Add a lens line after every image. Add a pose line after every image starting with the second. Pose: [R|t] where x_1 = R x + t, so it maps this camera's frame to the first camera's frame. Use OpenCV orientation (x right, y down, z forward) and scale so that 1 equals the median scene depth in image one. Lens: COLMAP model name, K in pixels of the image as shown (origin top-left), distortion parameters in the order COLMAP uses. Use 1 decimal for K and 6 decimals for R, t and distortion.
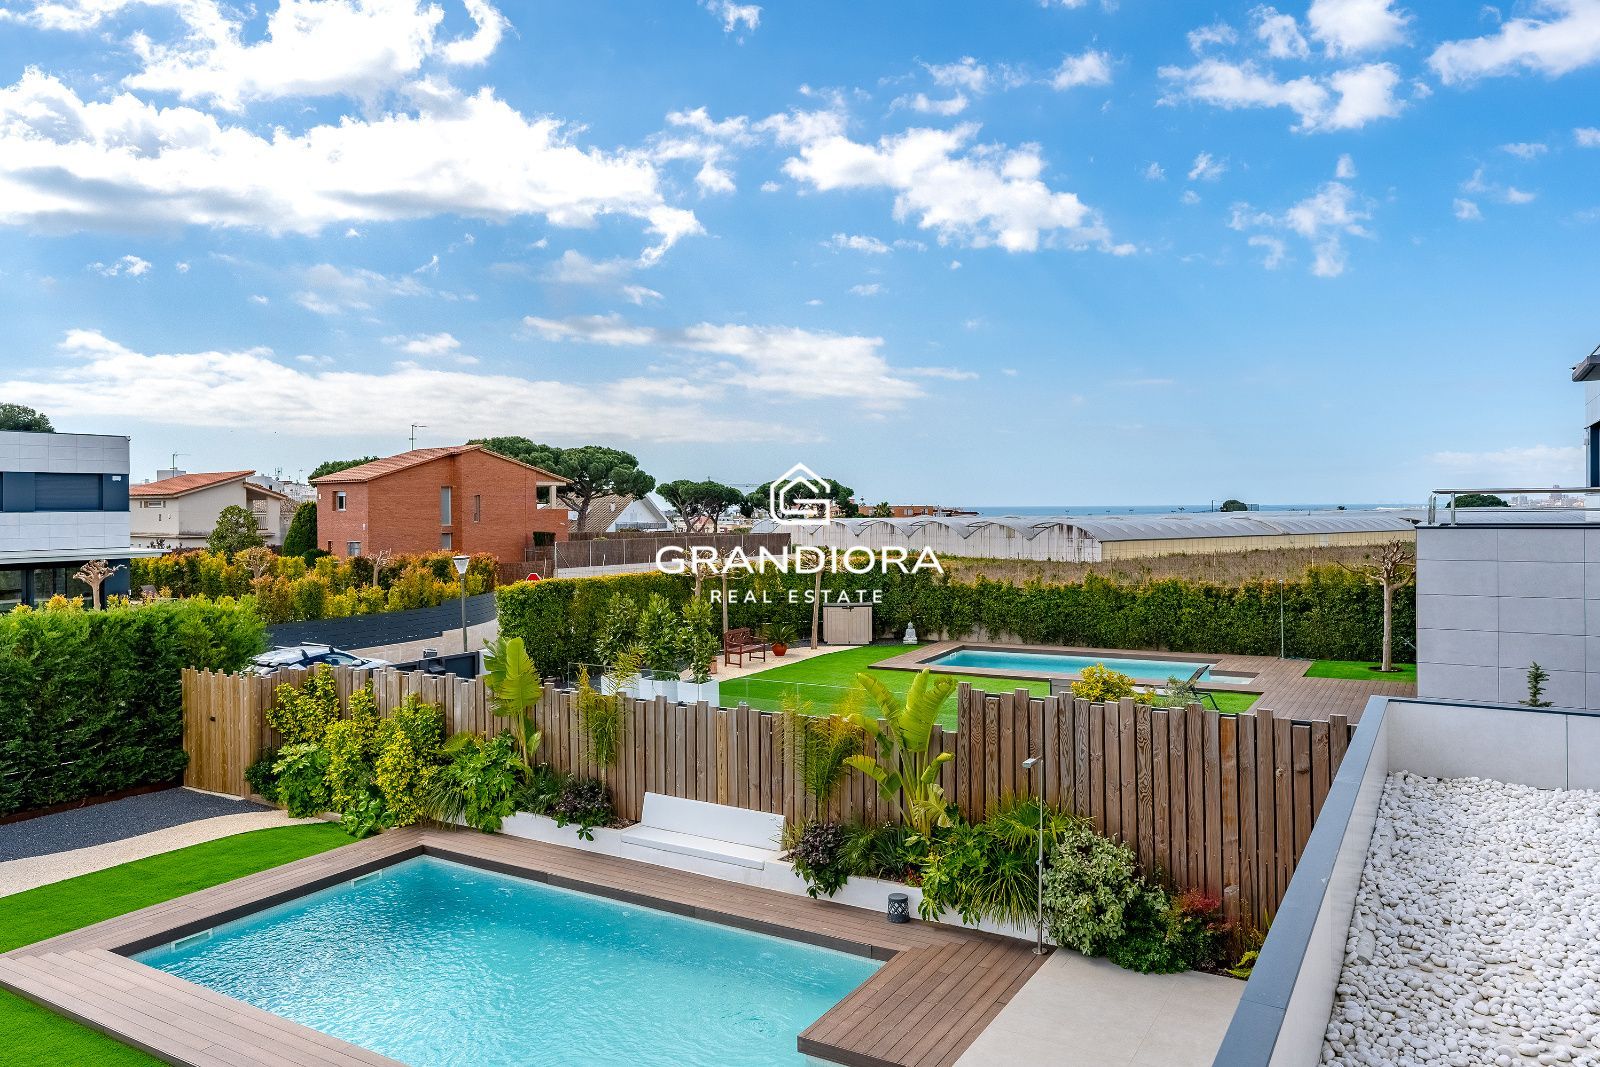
lens RADIAL K [[1099.5, 0, 795.7], [0, 1099.5, 486.7], [0, 0, 1]] dist [0.007820, 0.010456]
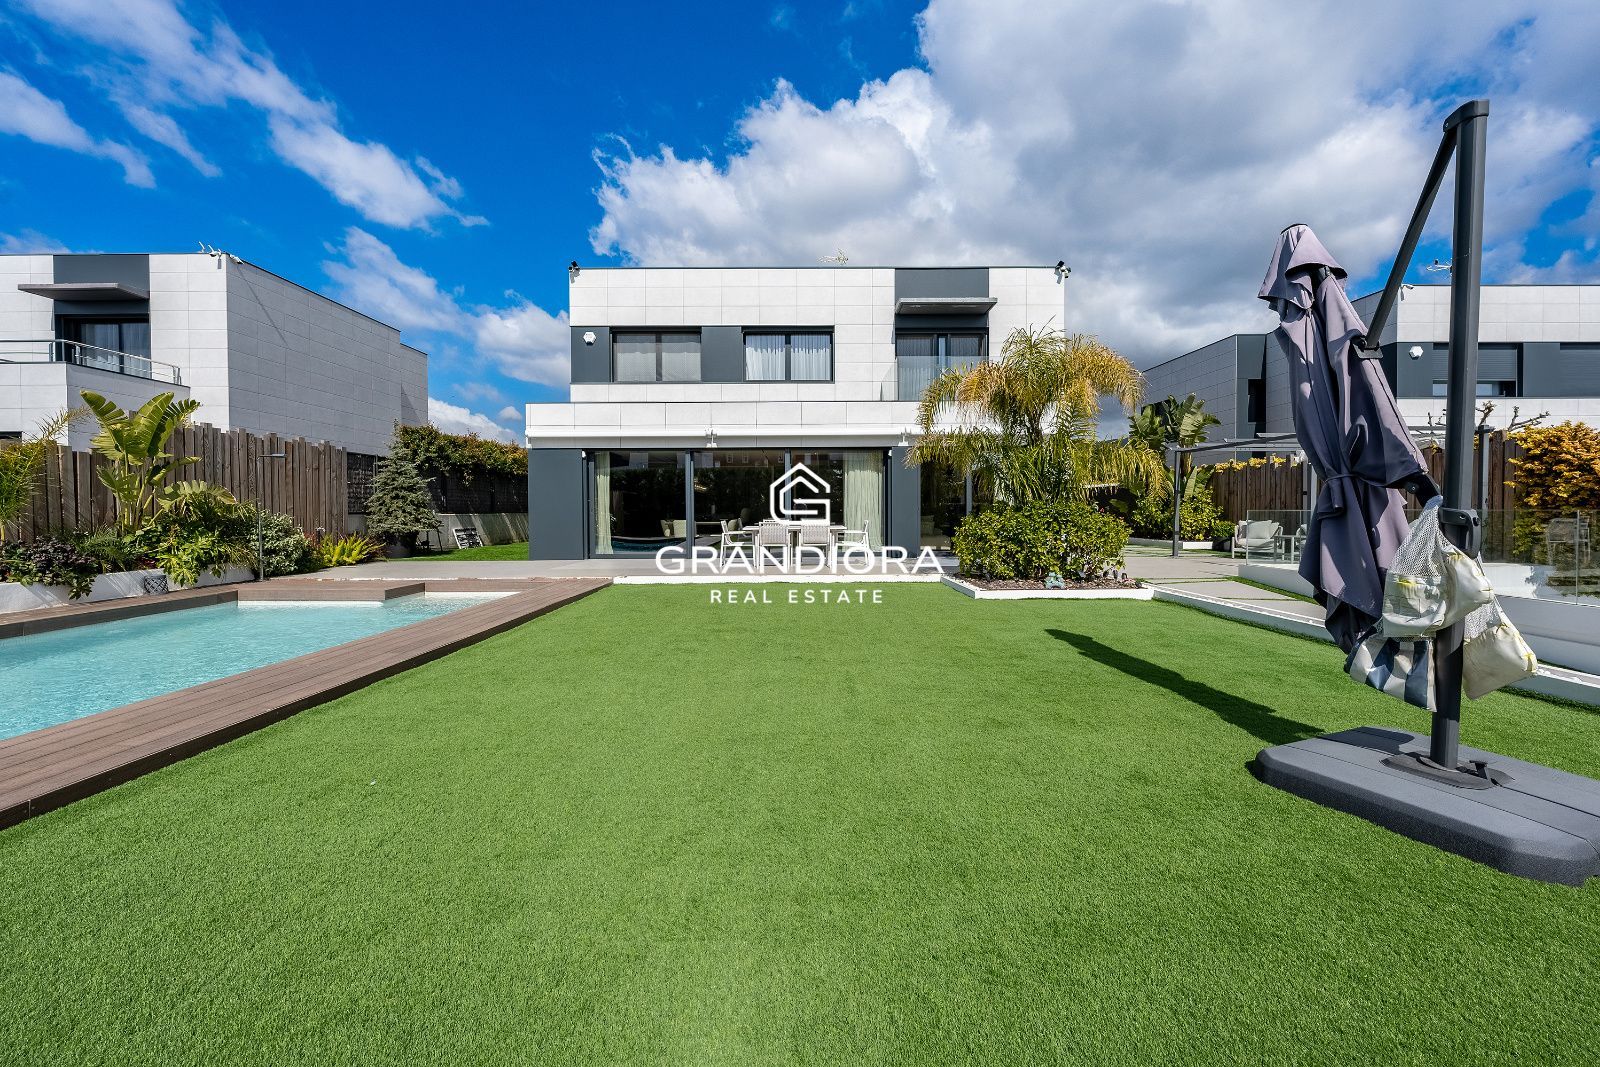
lens RADIAL K [[659.2, 0, 813.6], [0, 659.2, 527.8], [0, 0, 1]] dist [-0.005890, 0.000755]
pose [[-0.513330, -0.015301, 0.858055, -0.600149], [-0.009770, 0.999880, 0.011986, 0.202042], [-0.858136, -0.002231, -0.513418, 0.497157]]
